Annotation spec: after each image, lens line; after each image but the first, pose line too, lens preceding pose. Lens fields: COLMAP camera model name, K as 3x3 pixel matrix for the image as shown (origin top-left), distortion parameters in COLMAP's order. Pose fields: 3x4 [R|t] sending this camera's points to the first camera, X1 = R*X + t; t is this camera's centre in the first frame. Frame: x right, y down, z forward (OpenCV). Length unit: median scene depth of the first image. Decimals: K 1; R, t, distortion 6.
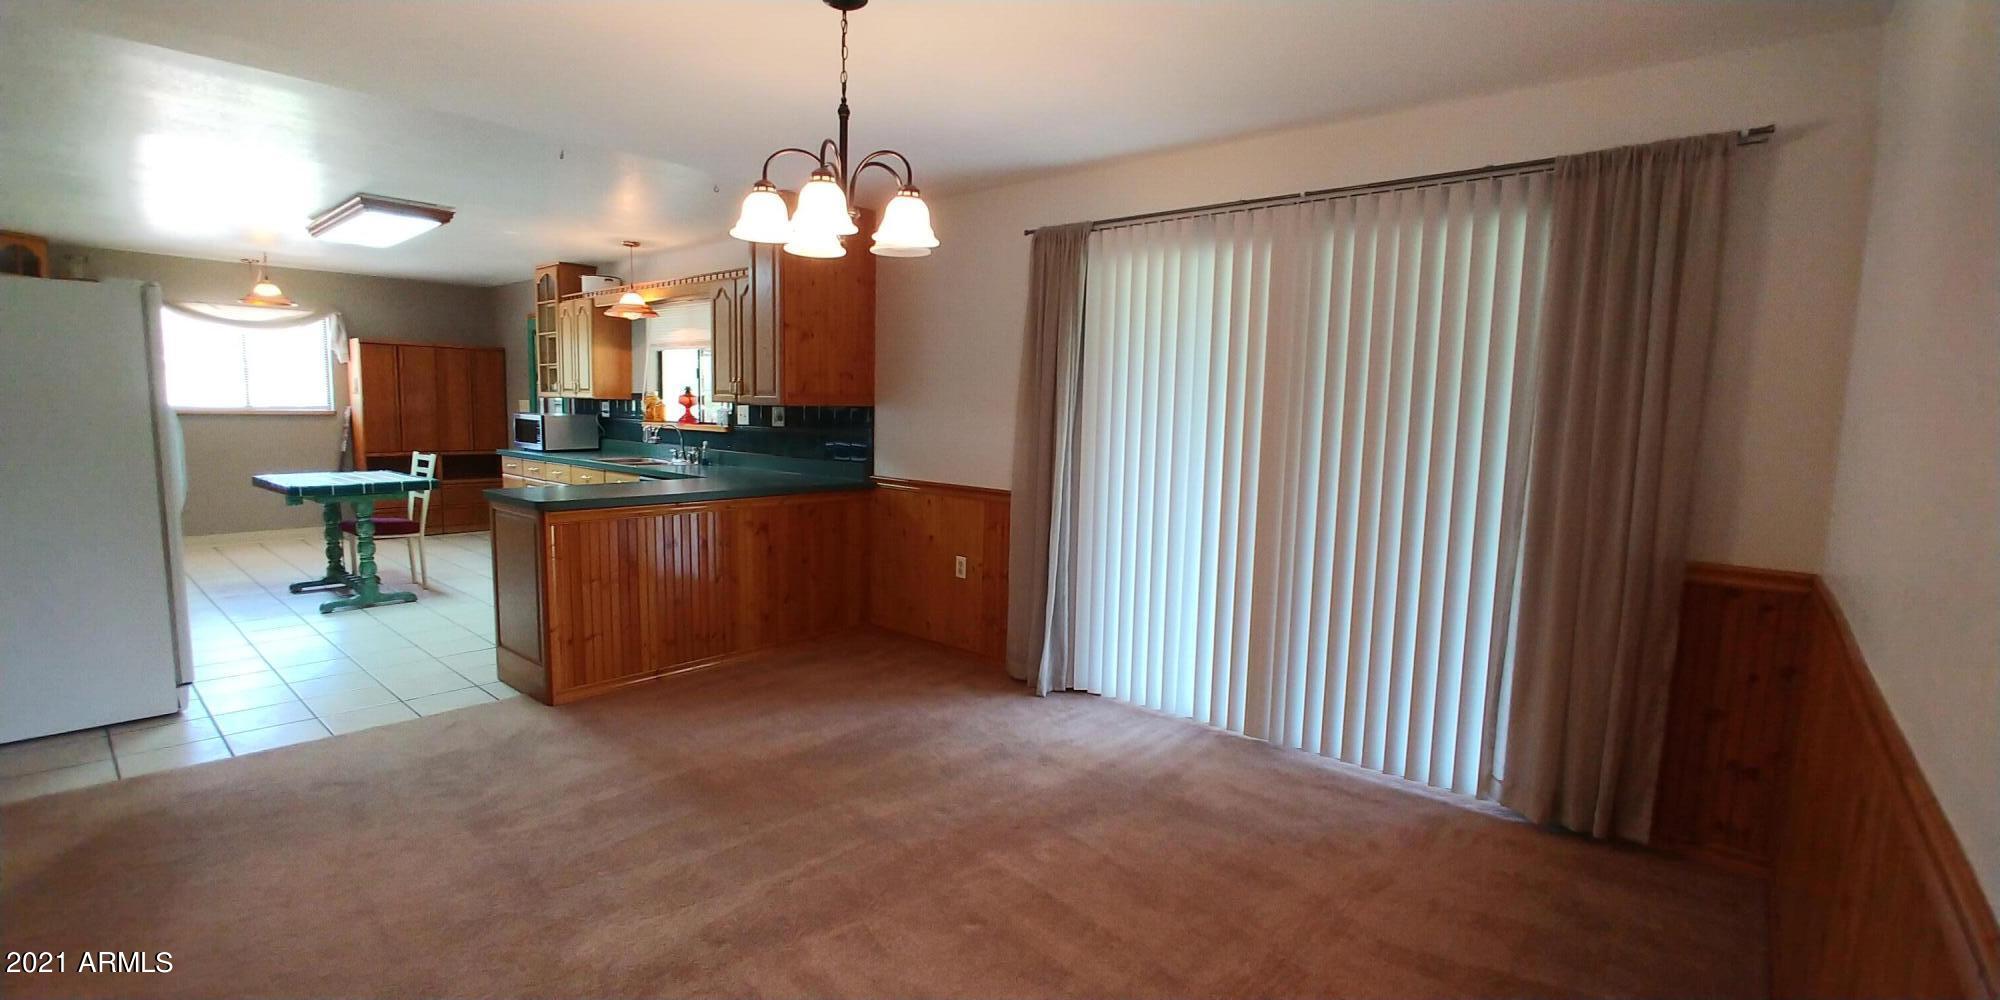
lens RADIAL K [[869.7, 0, 1000.0], [0, 869.7, 500.0], [0, 0, 1]] dist [-0.035775, 0.011186]
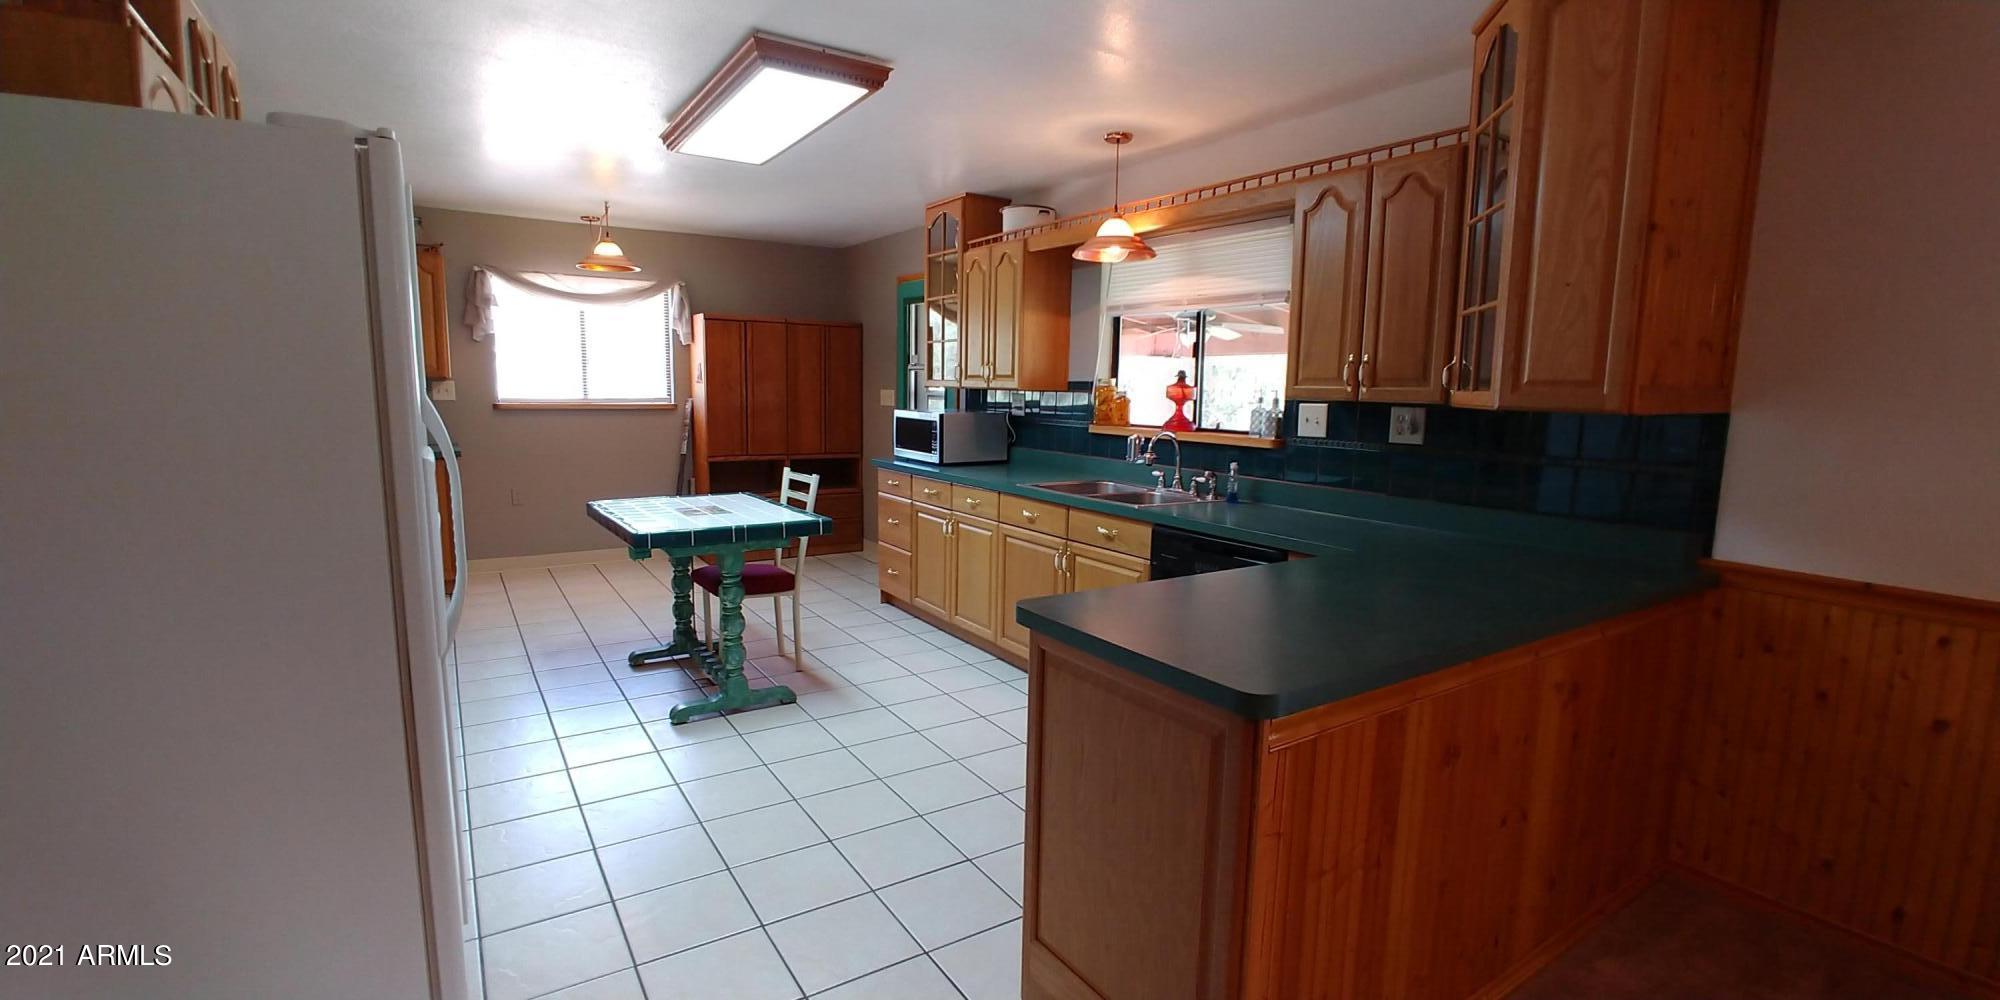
lens RADIAL K [[869.7, 0, 1000.0], [0, 869.7, 500.0], [0, 0, 1]] dist [-0.035775, 0.011186]
pose [[0.960814, 0.031165, -0.275436, -0.309096], [-0.026233, 0.999423, 0.021573, -0.047789], [0.275950, -0.013502, 0.961077, 0.358115]]
